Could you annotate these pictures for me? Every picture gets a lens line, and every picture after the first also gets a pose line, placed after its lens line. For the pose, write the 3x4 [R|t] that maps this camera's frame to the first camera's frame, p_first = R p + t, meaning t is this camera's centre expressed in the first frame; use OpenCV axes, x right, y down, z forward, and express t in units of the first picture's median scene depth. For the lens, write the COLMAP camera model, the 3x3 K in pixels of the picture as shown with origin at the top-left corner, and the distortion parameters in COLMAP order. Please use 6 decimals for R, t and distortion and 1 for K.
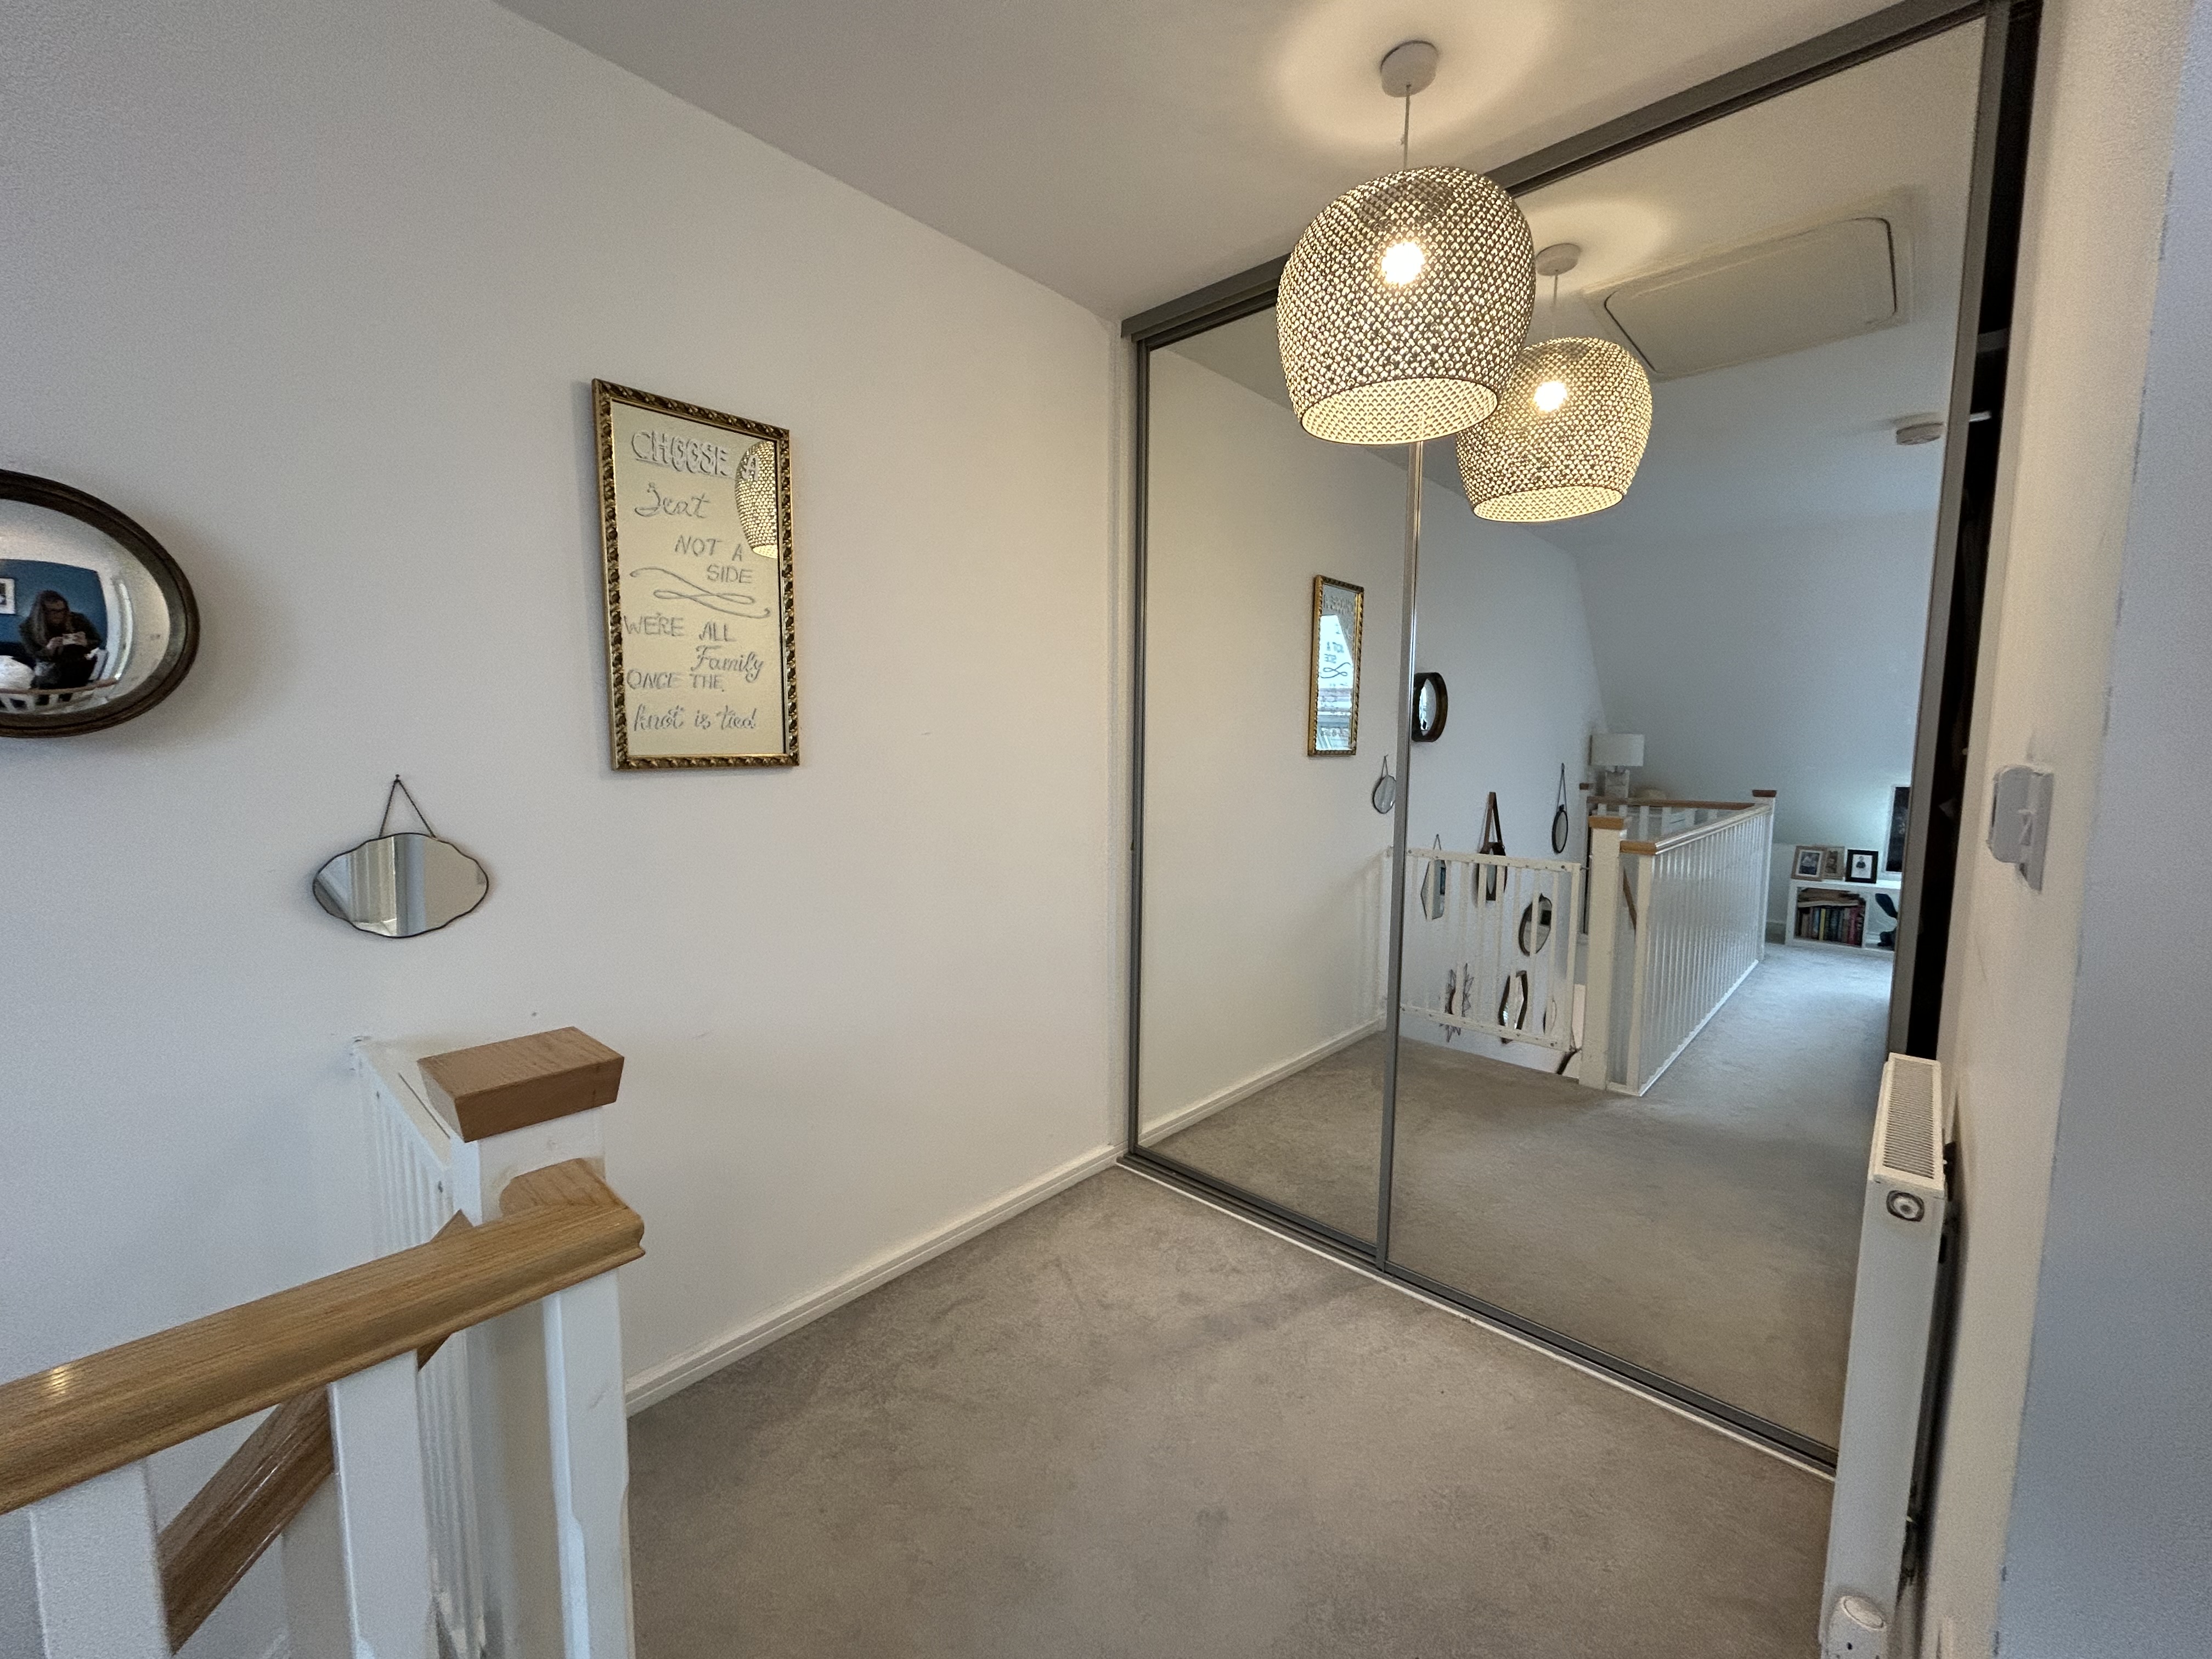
lens RADIAL K [[884.4, 0, 1110.9], [0, 884.4, 827.8], [0, 0, 1]] dist [-0.001527, -0.000301]
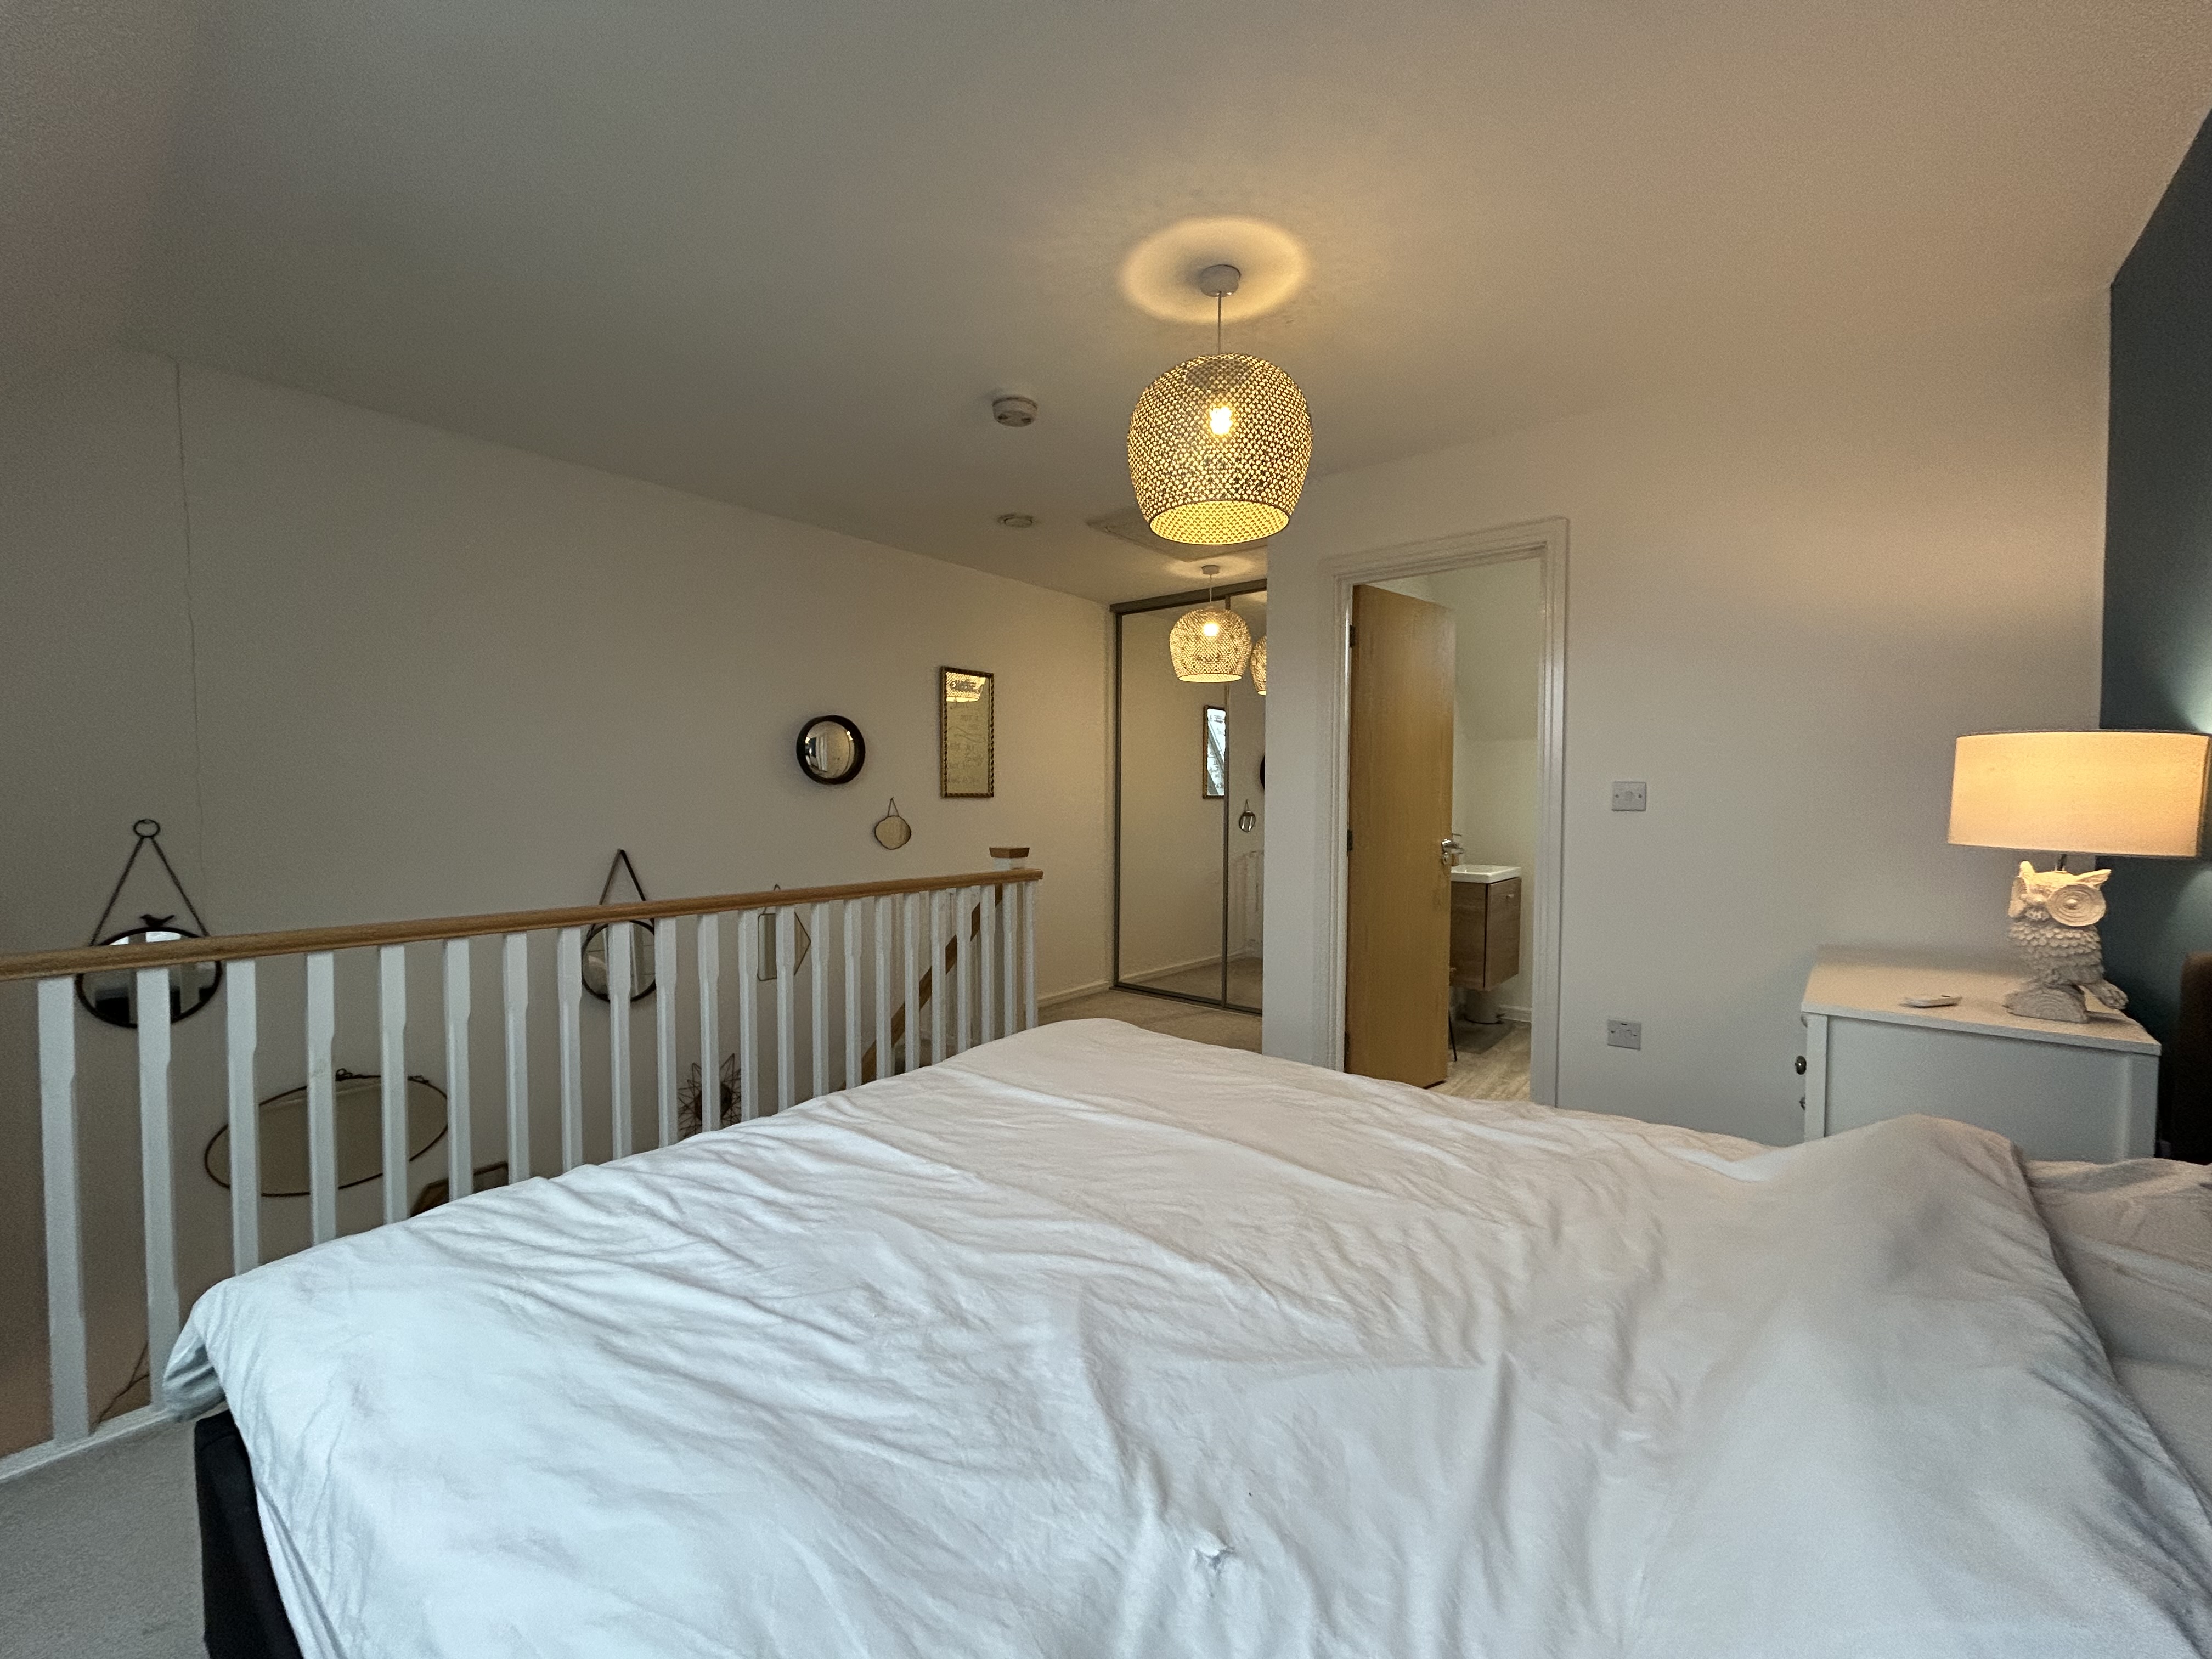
lens RADIAL K [[884.4, 0, 1110.9], [0, 884.4, 827.8], [0, 0, 1]] dist [-0.001527, -0.000301]
pose [[0.998294, -0.004833, 0.058189, -0.163304], [0.008794, 0.997646, -0.068003, 0.205632], [-0.057723, 0.068398, 0.995987, -1.658979]]
